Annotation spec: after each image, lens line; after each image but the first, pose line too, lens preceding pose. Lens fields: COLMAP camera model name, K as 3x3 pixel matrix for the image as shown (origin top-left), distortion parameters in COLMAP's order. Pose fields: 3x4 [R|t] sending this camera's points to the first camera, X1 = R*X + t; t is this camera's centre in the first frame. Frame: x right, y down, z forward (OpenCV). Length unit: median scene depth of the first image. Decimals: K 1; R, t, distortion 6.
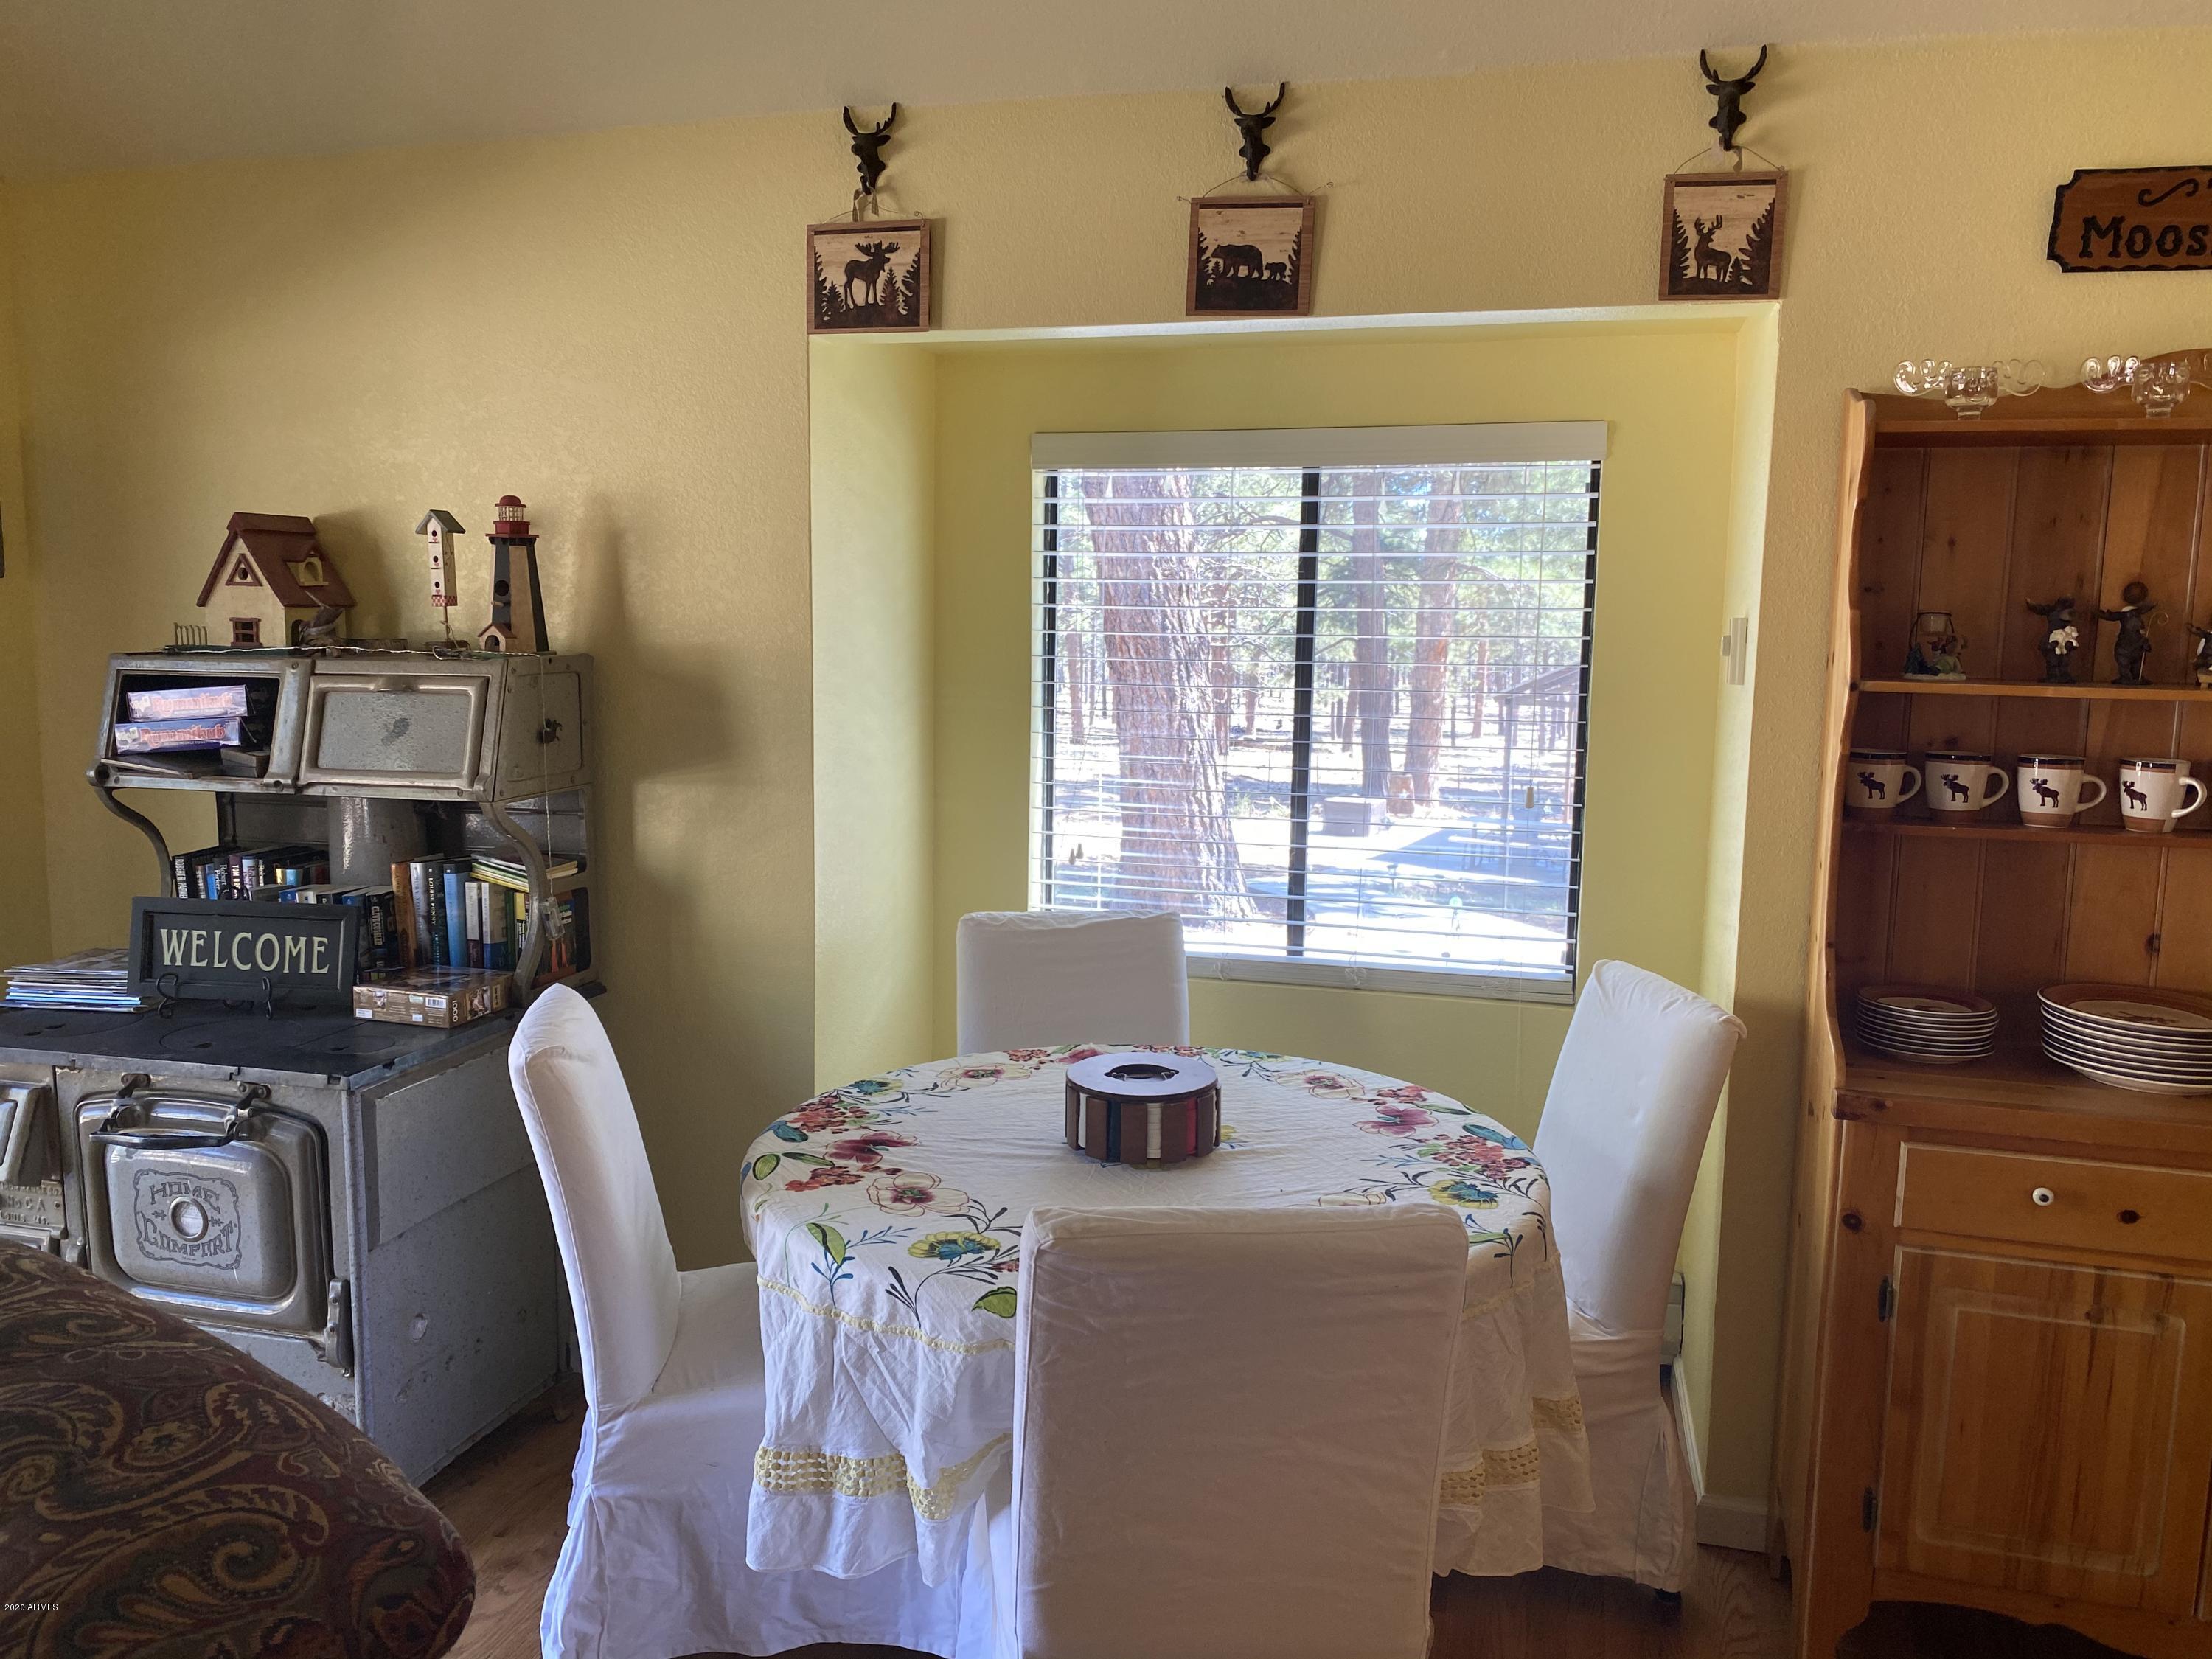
lens RADIAL K [[1715.0, 0, 1105.1], [0, 1715.0, 825.2], [0, 0, 1]] dist [0.029464, -0.017529]
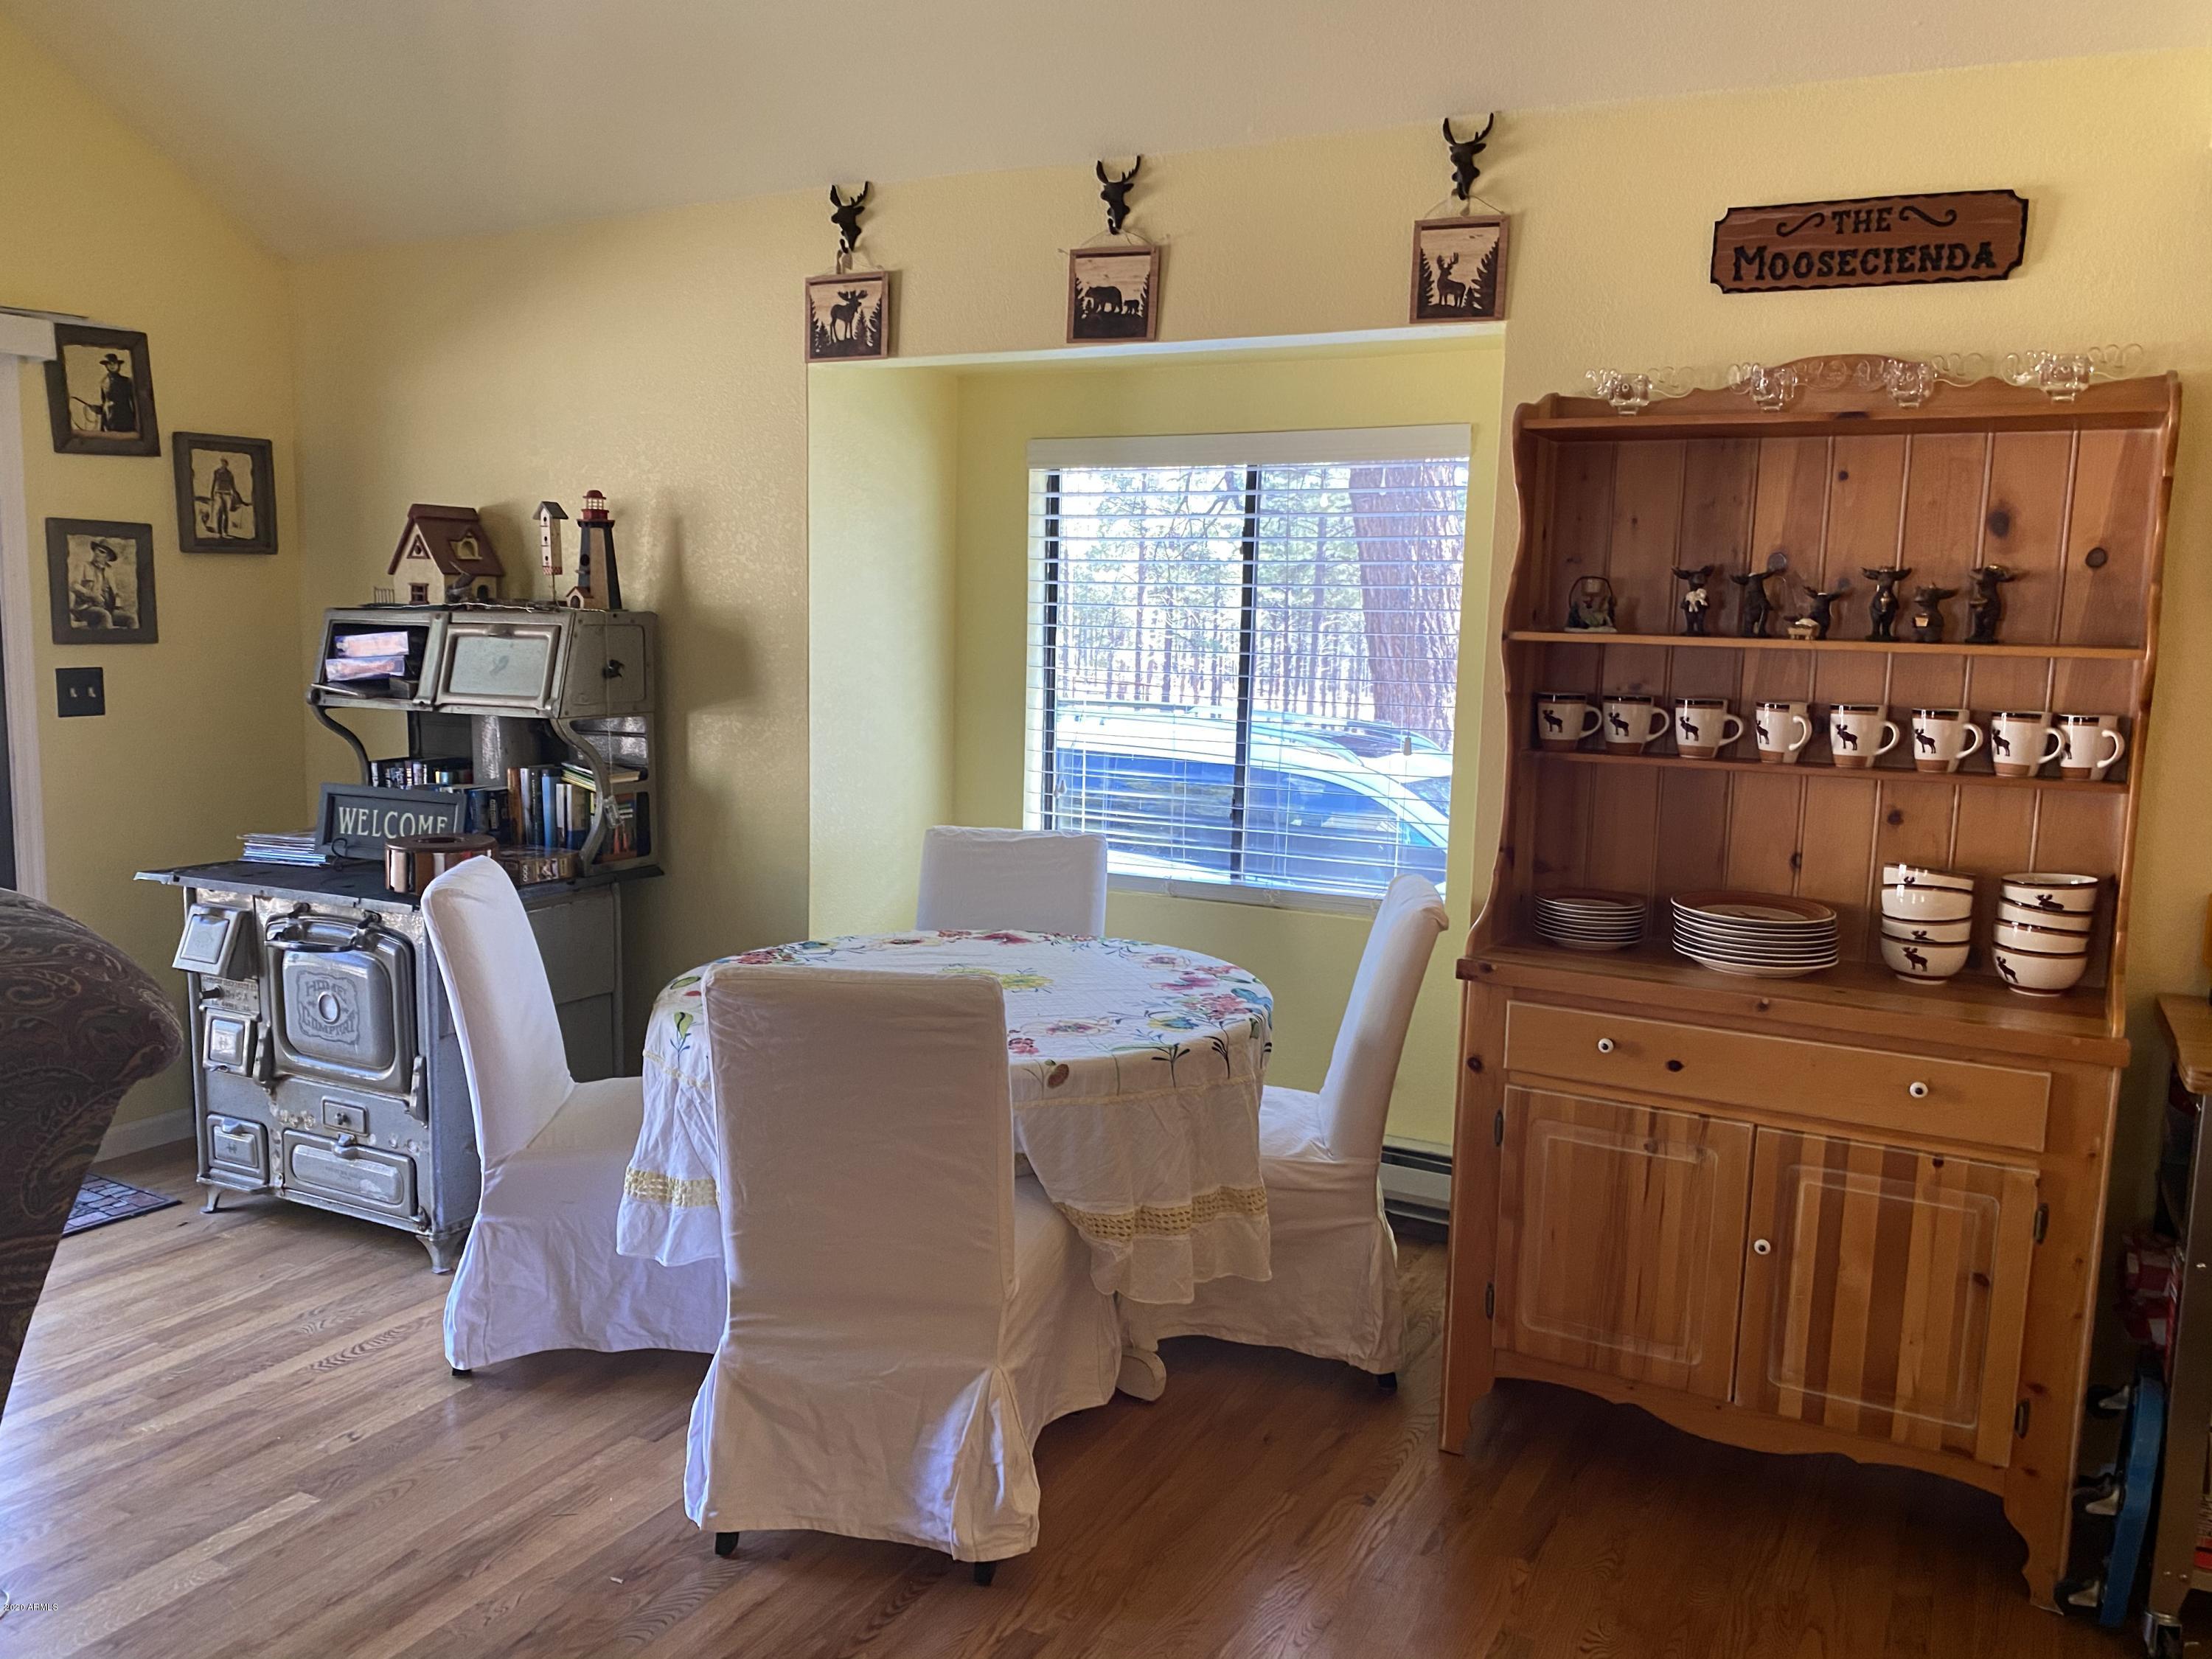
lens RADIAL K [[1687.3, 0, 1106.0], [0, 1687.3, 829.5], [0, 0, 1]] dist [0.084099, -0.143477]
pose [[0.977887, 0.036363, -0.205948, 0.333605], [-0.036699, 0.999324, 0.002186, 0.053795], [0.205888, 0.005421, 0.978561, -0.202304]]
